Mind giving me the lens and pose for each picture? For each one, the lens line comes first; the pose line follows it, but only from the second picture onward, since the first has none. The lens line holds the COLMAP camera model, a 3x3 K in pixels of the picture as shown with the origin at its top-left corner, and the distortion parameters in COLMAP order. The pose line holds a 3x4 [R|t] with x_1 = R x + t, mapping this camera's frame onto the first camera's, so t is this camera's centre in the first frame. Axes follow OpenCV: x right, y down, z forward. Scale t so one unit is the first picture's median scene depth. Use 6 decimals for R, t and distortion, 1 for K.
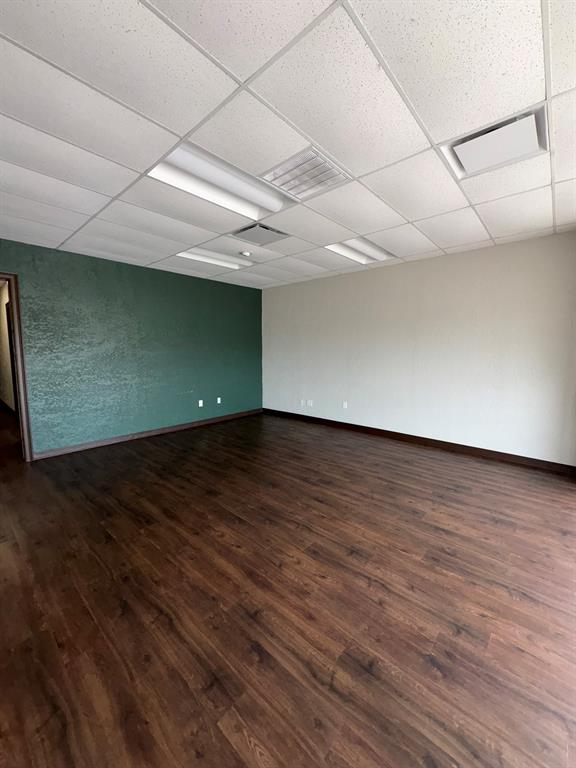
lens RADIAL K [[304.3, 0, 289.6], [0, 304.3, 381.7], [0, 0, 1]] dist [0.000137, -0.000540]
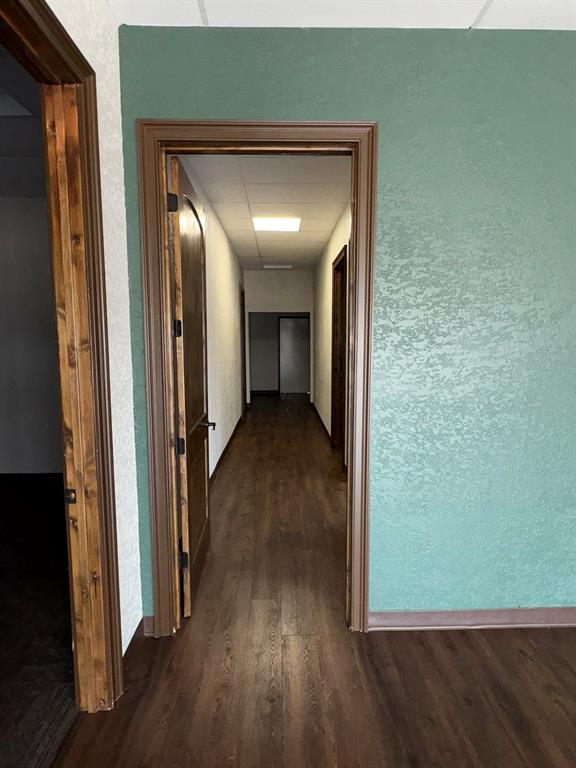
lens RADIAL K [[430.3, 0, 288.5], [0, 430.3, 382.0], [0, 0, 1]] dist [-0.023126, -0.000299]
pose [[0.678544, 0.068703, -0.731340, -0.723866], [-0.072552, 0.997017, 0.026346, -0.074165], [0.730968, 0.035183, 0.681504, 0.745225]]
